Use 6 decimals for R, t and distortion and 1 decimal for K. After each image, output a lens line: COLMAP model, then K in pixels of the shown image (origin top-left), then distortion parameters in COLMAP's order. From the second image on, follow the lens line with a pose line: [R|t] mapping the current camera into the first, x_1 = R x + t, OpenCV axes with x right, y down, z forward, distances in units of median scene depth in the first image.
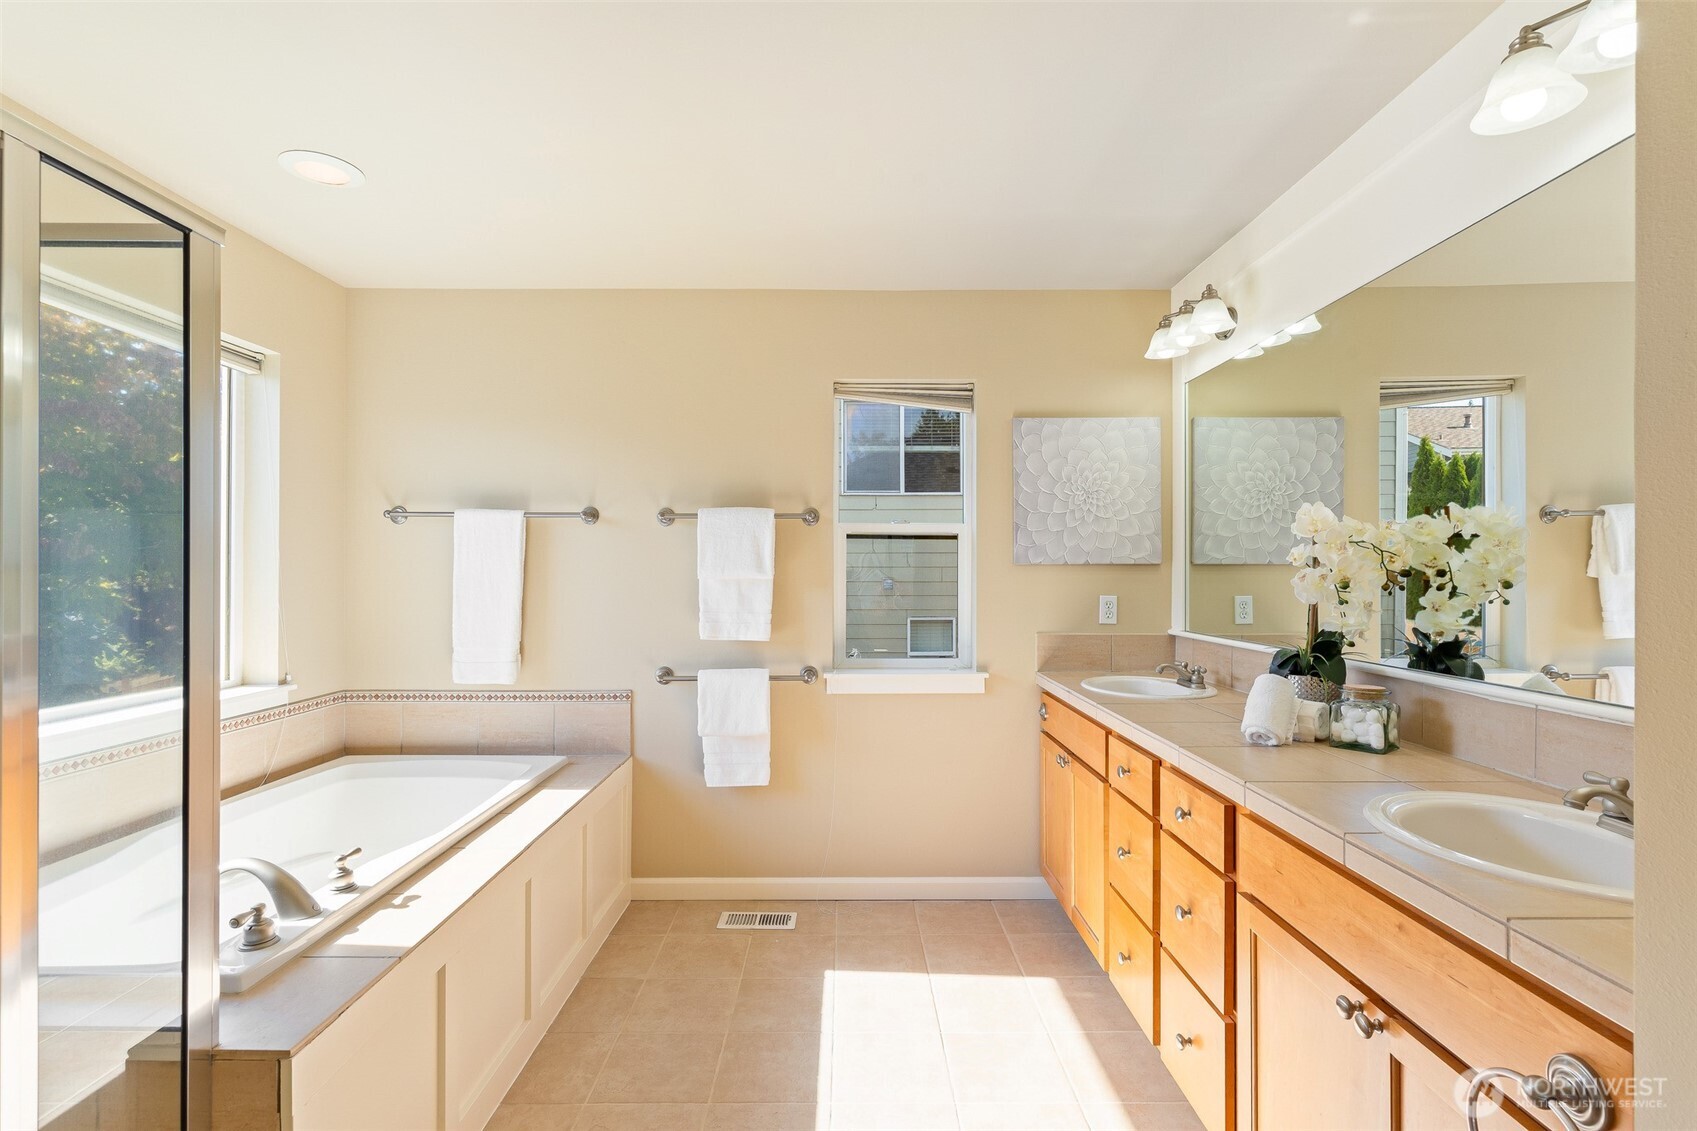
lens RADIAL K [[806.7, 0, 851.5], [0, 806.7, 572.5], [0, 0, 1]] dist [0.002026, 0.000670]
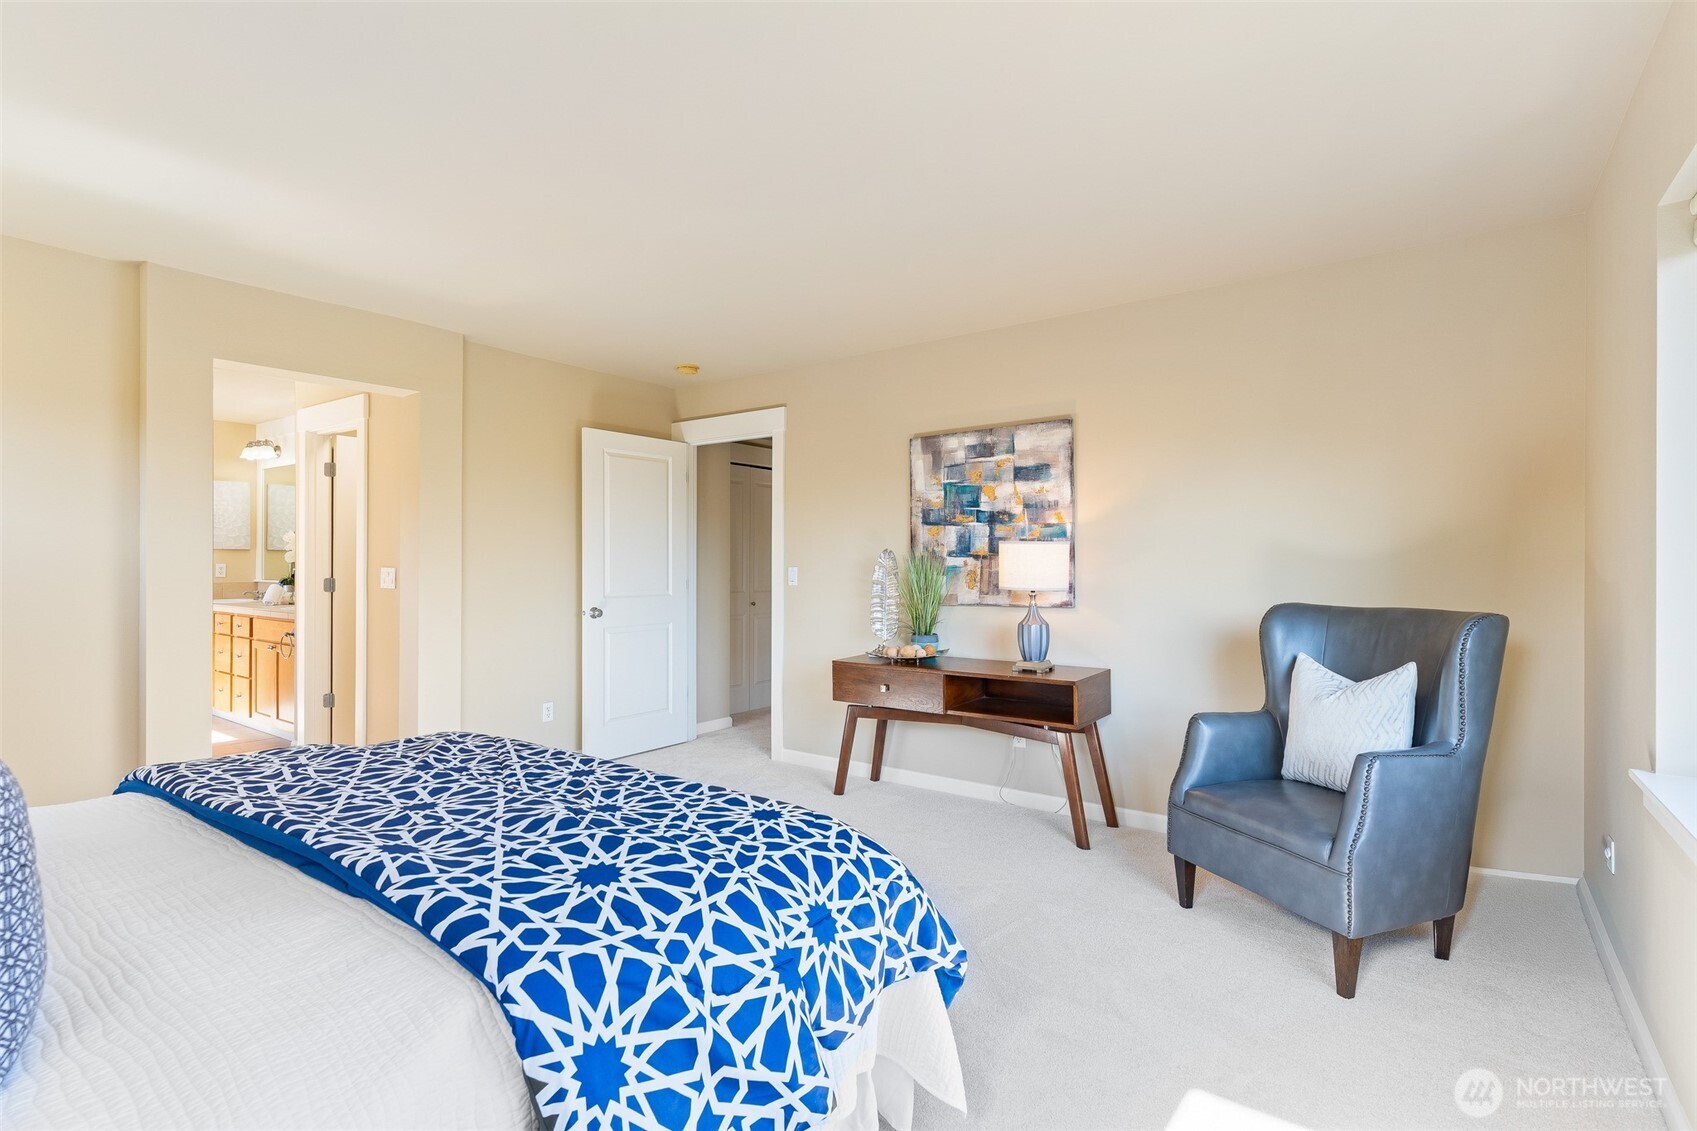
lens RADIAL K [[802.8, 0, 848.5], [0, 802.8, 565.5], [0, 0, 1]] dist [0.000337, 0.000270]
pose [[0.598472, 0.000135, 0.801144, -0.397655], [-0.002483, 0.999995, 0.001687, 0.025758], [-0.801140, -0.002998, 0.598470, -1.628596]]
